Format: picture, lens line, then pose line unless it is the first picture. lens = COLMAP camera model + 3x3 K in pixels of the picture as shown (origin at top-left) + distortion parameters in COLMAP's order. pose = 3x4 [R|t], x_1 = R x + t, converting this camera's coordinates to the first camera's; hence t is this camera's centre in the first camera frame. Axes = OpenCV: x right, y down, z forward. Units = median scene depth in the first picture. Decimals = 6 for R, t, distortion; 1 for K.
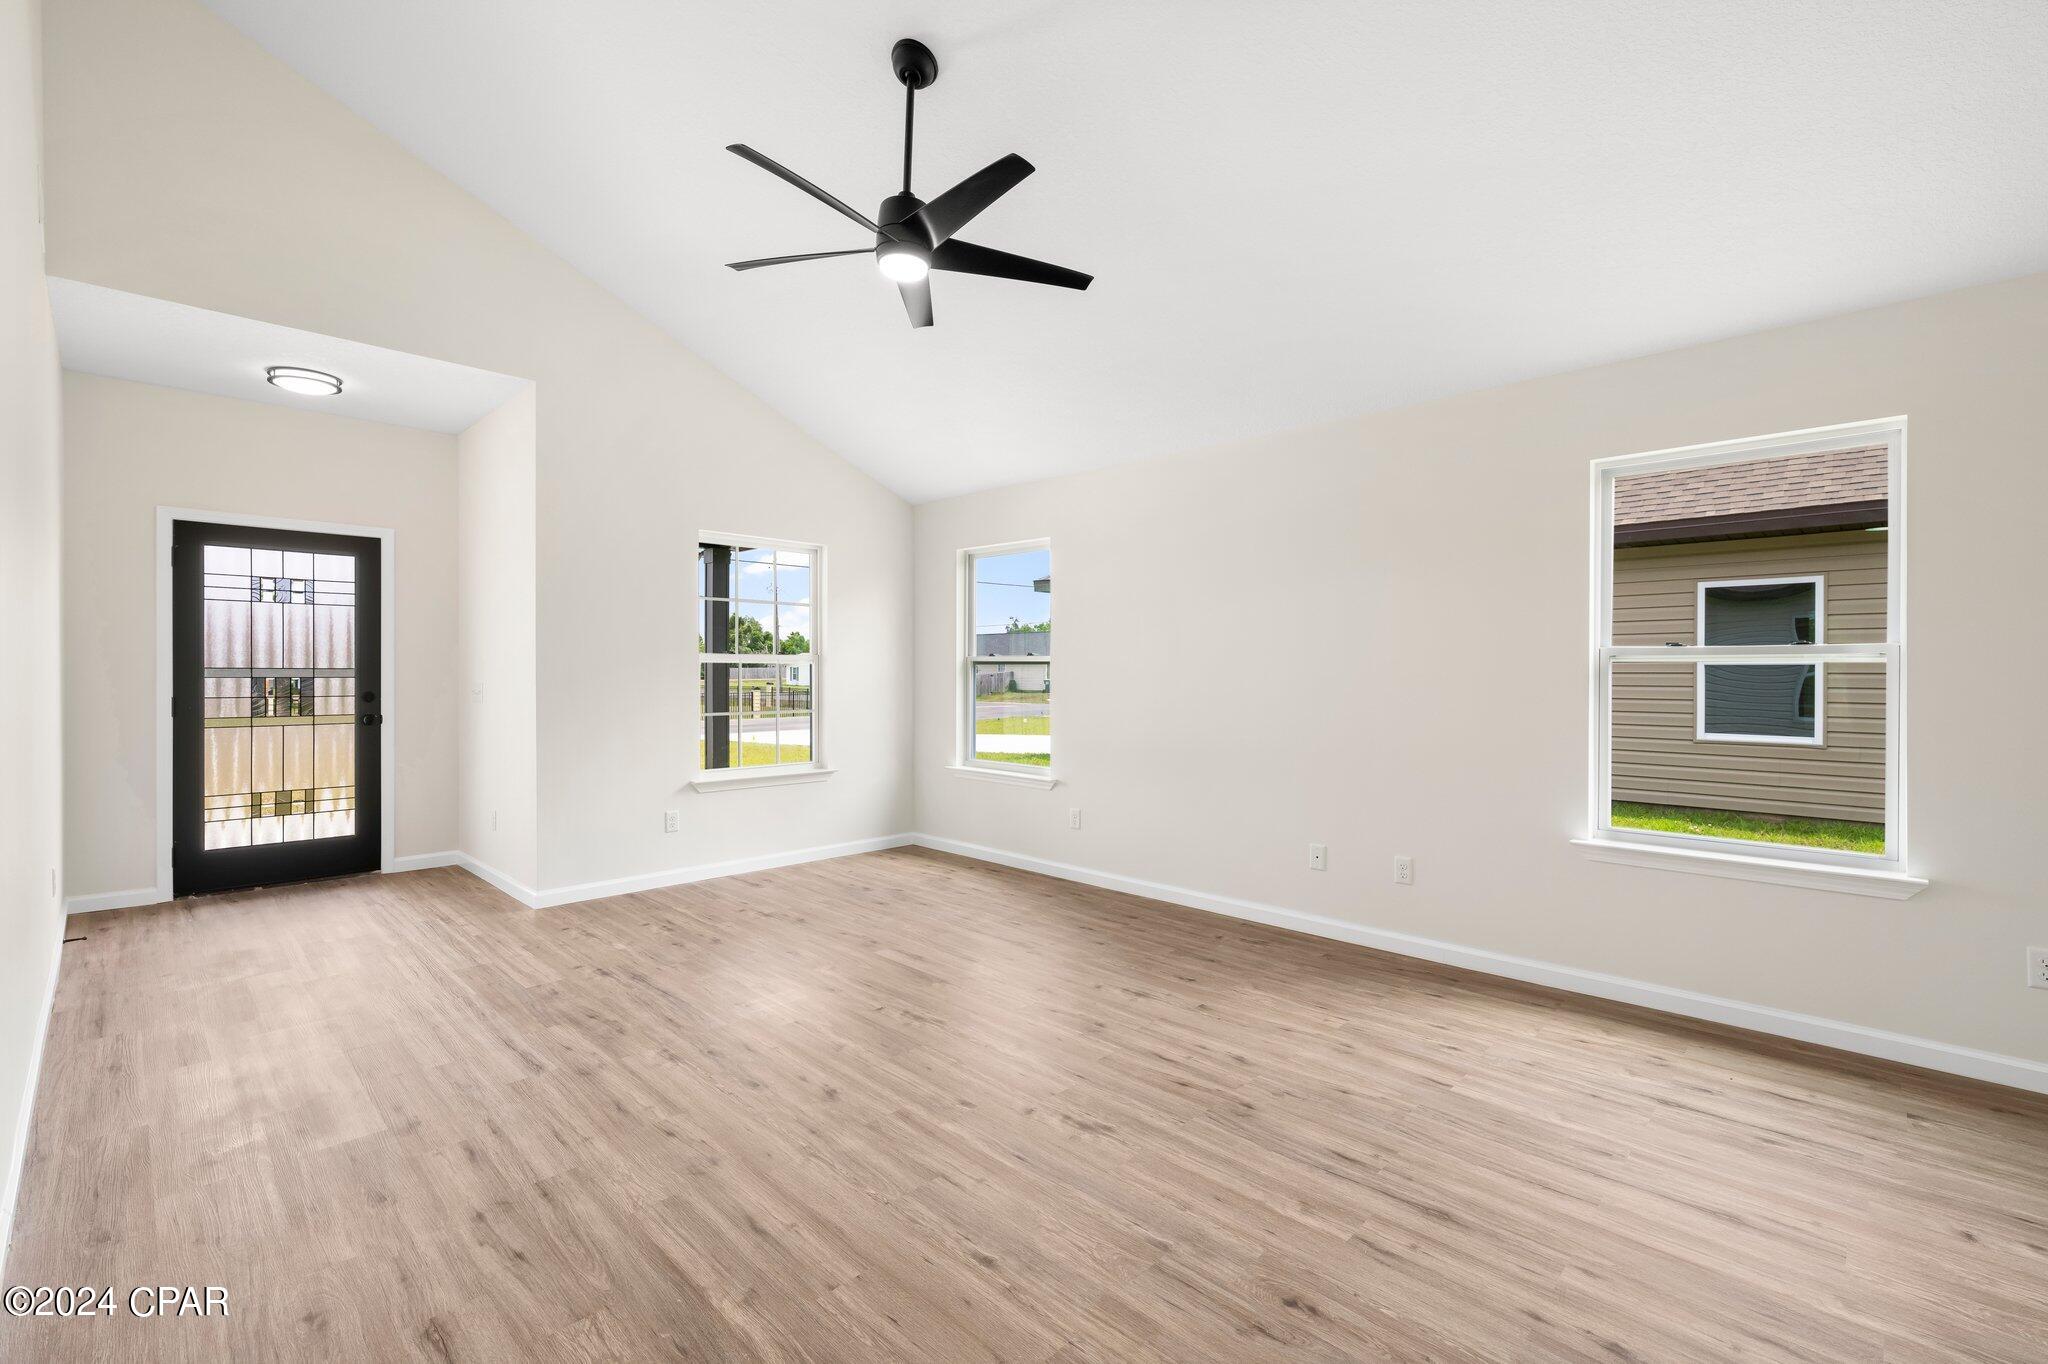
lens RADIAL K [[886.4, 0, 1024.0], [0, 886.4, 682.0], [0, 0, 1]] dist [0.001504, 0.000217]
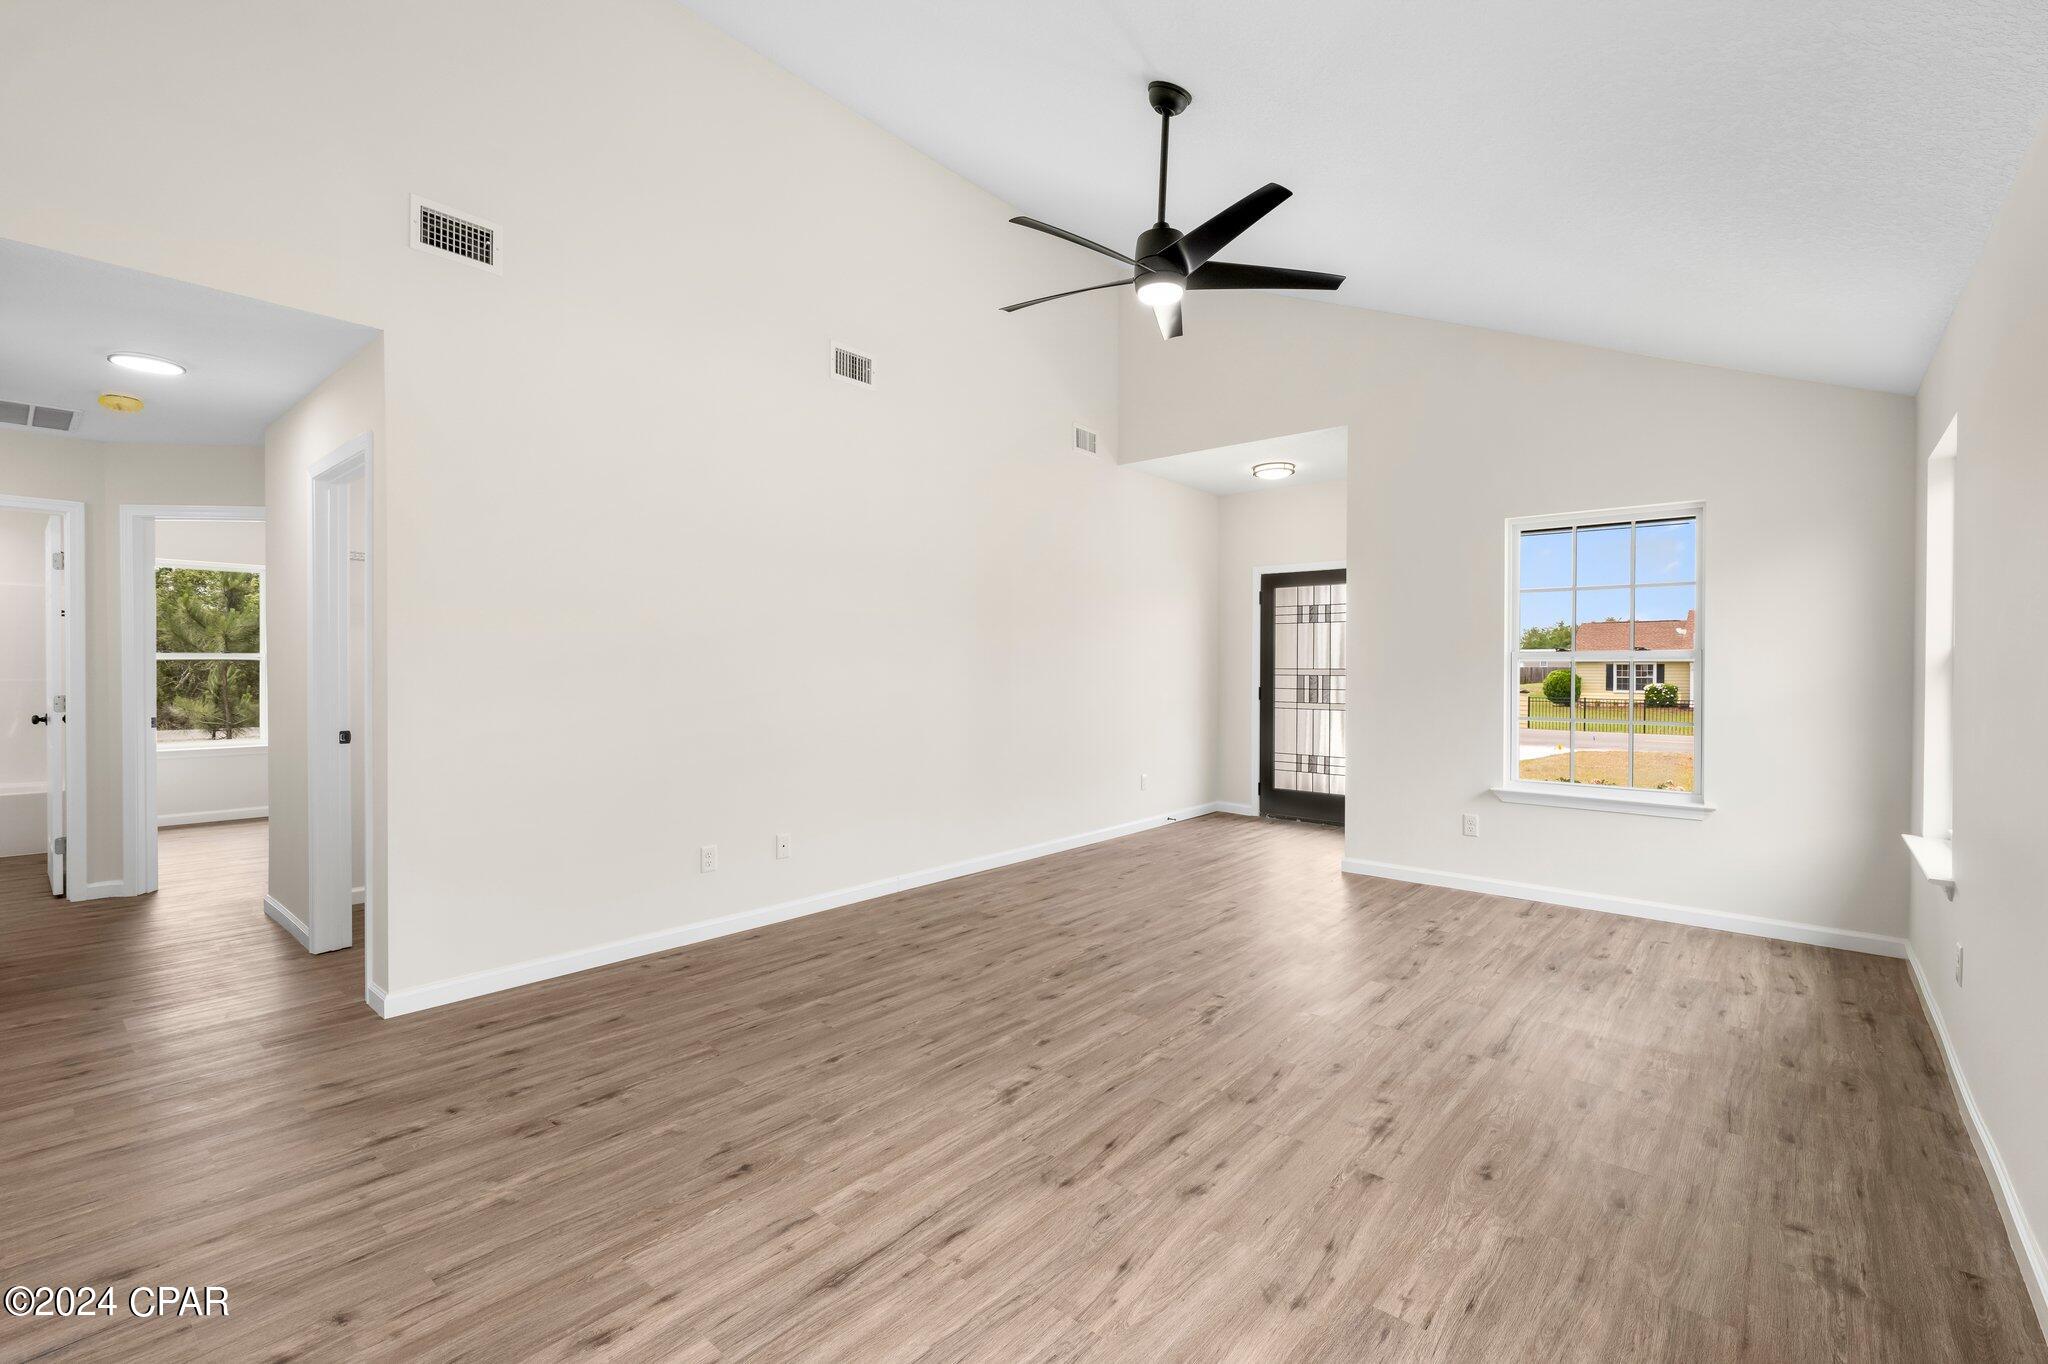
lens RADIAL K [[890.4, 0, 1025.6], [0, 890.4, 677.1], [0, 0, 1]] dist [0.002569, -0.000410]
pose [[0.061939, 0.006378, -0.998060, 1.015841], [-0.015645, 0.999863, 0.005419, -0.004798], [0.997957, 0.015279, 0.062030, 0.840153]]
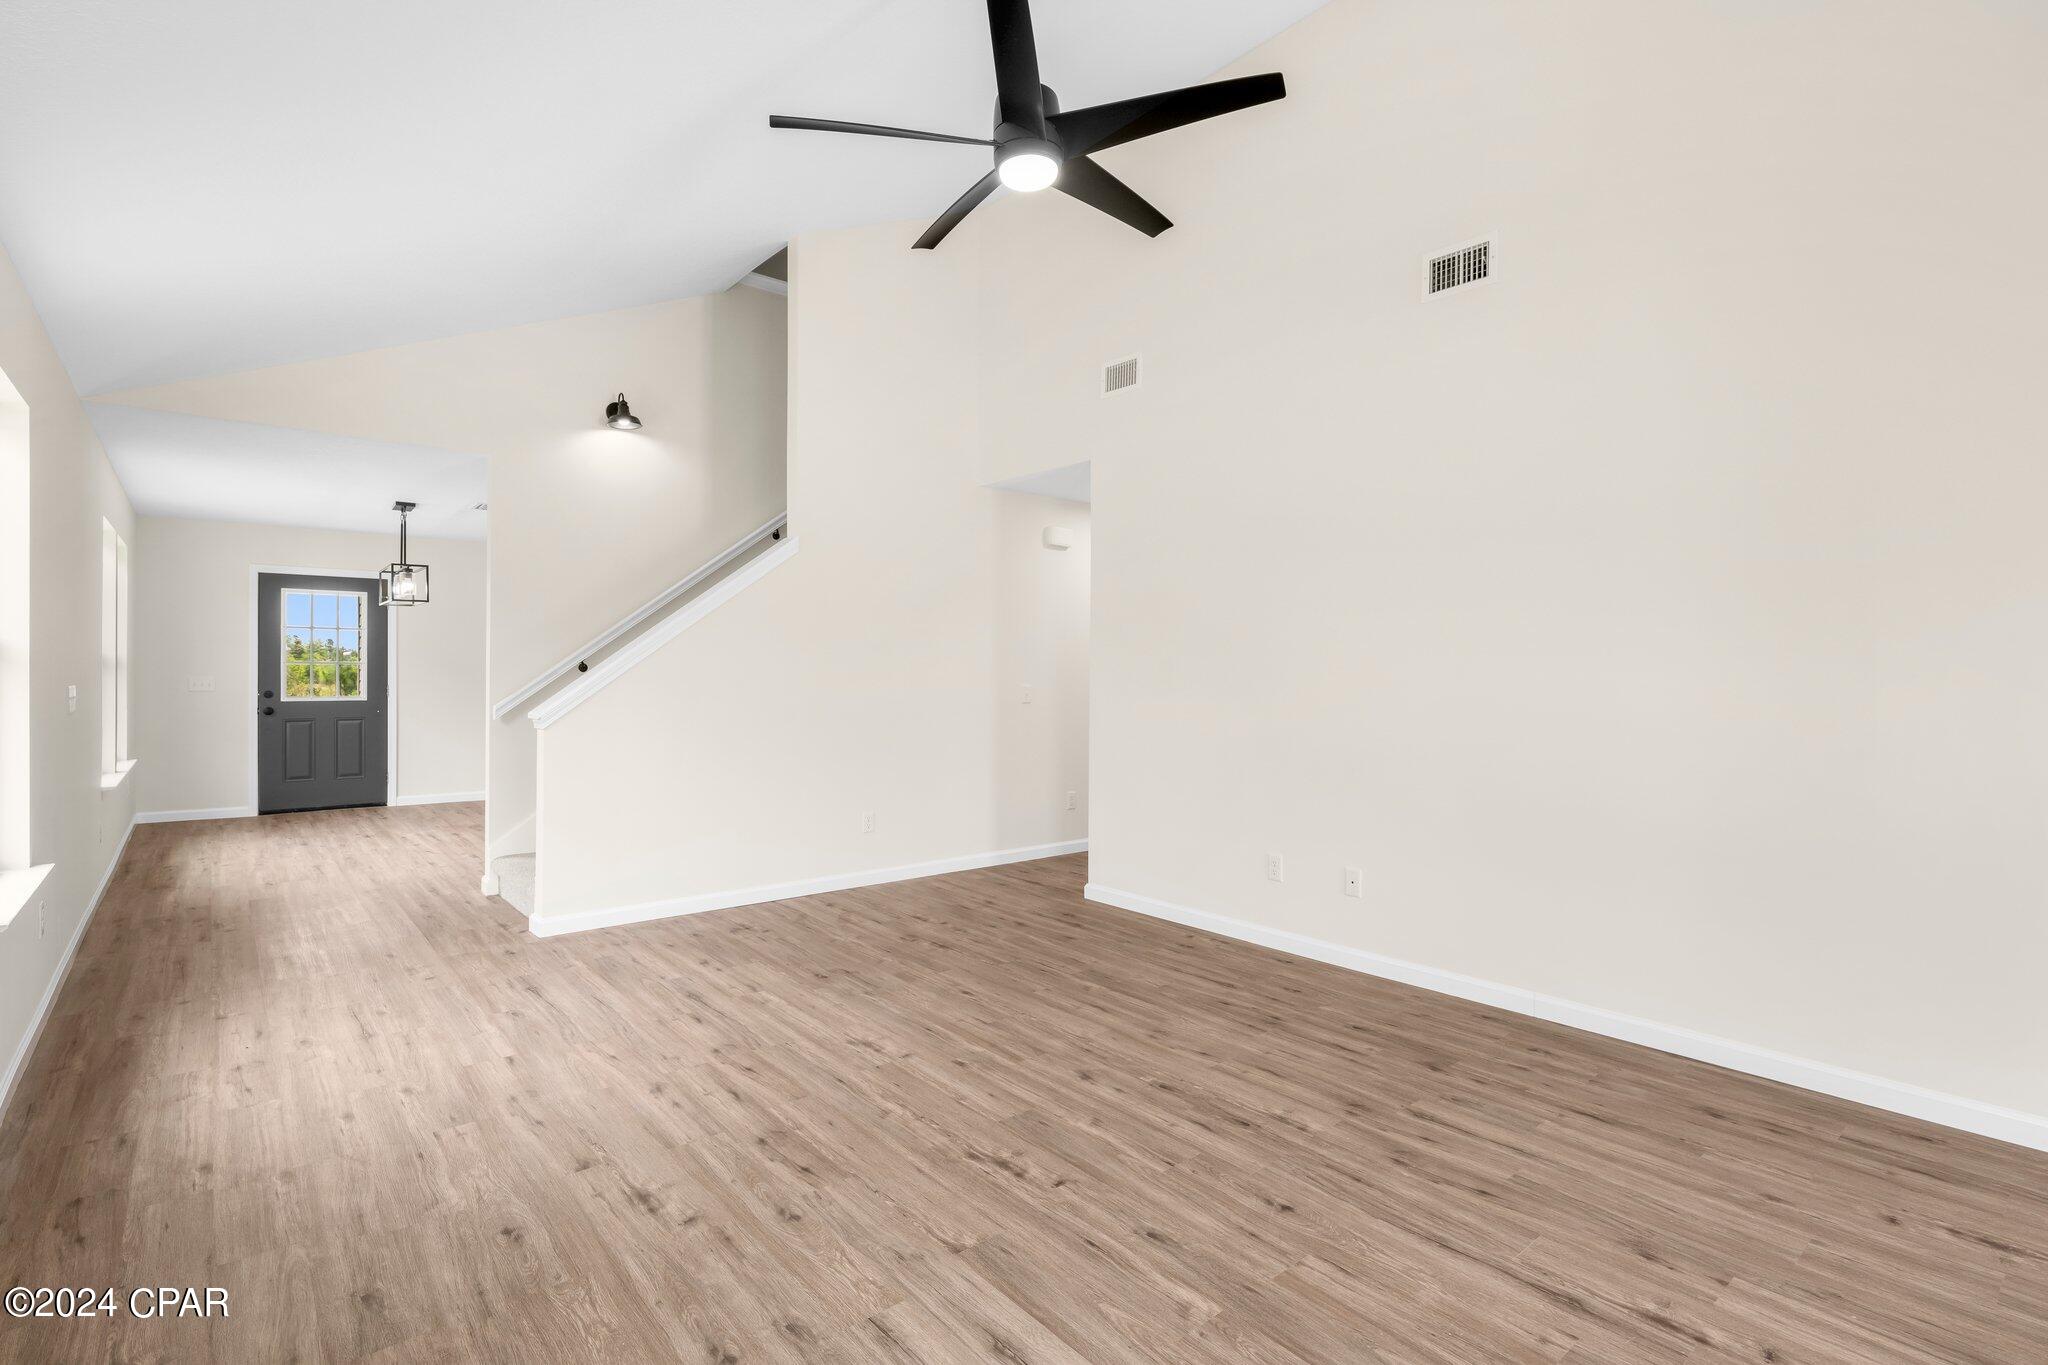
lens RADIAL K [[960.3, 0, 1026.6], [0, 960.3, 673.0], [0, 0, 1]] dist [0.008338, -0.000087]
pose [[-0.995431, -0.009453, 0.095018, -0.241245], [-0.008287, 0.999885, 0.012668, -0.026070], [-0.095127, 0.011822, -0.995395, 2.041957]]
